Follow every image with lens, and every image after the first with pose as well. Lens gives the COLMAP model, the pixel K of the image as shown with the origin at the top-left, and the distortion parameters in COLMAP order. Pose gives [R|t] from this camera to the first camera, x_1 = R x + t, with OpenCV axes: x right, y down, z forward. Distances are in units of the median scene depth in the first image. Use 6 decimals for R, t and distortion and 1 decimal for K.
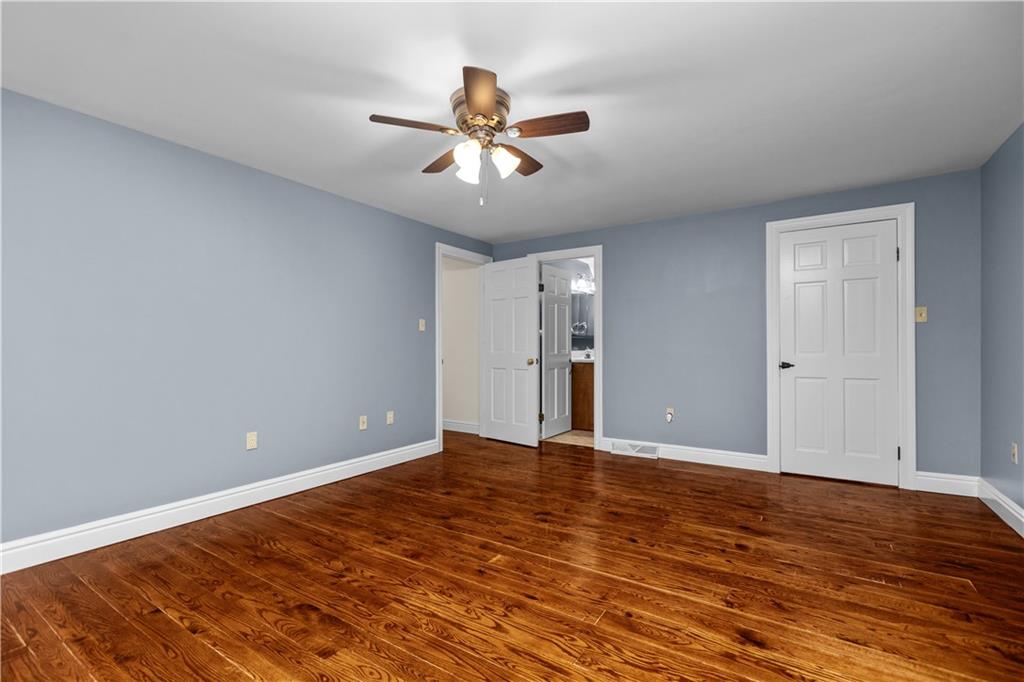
lens RADIAL K [[463.8, 0, 512.4], [0, 463.8, 345.5], [0, 0, 1]] dist [0.000917, -0.001190]
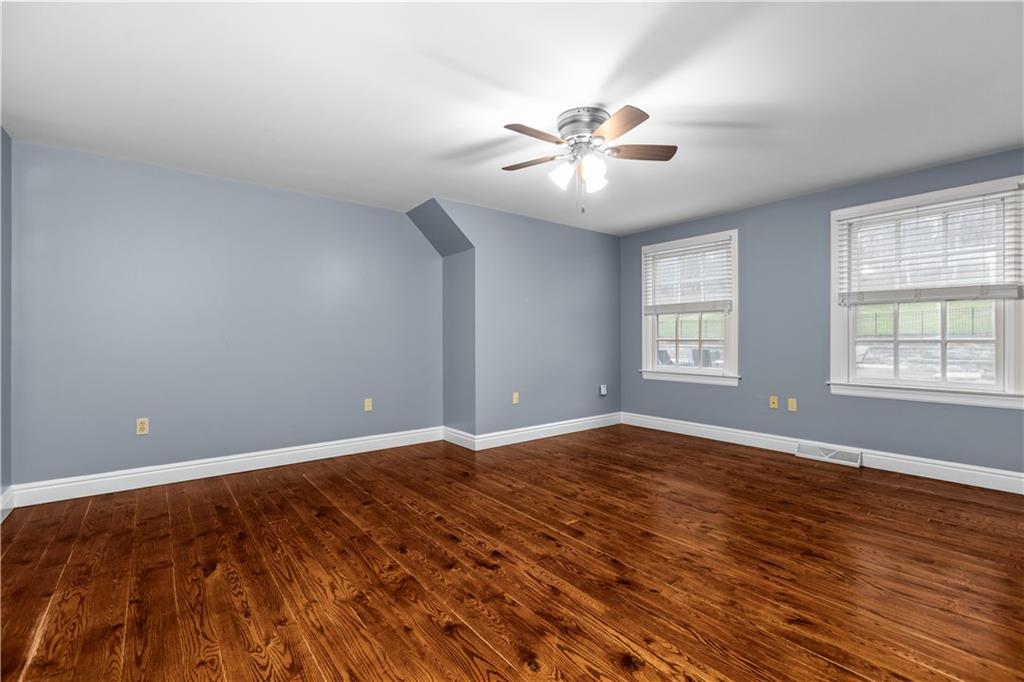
lens RADIAL K [[463.8, 0, 509.9], [0, 463.8, 339.8], [0, 0, 1]] dist [0.000917, -0.001190]
pose [[-0.949884, 0.005600, 0.312552, -0.235270], [0.004251, 0.999978, -0.004998, 0.015439], [-0.312573, -0.003419, -0.949888, 1.998207]]
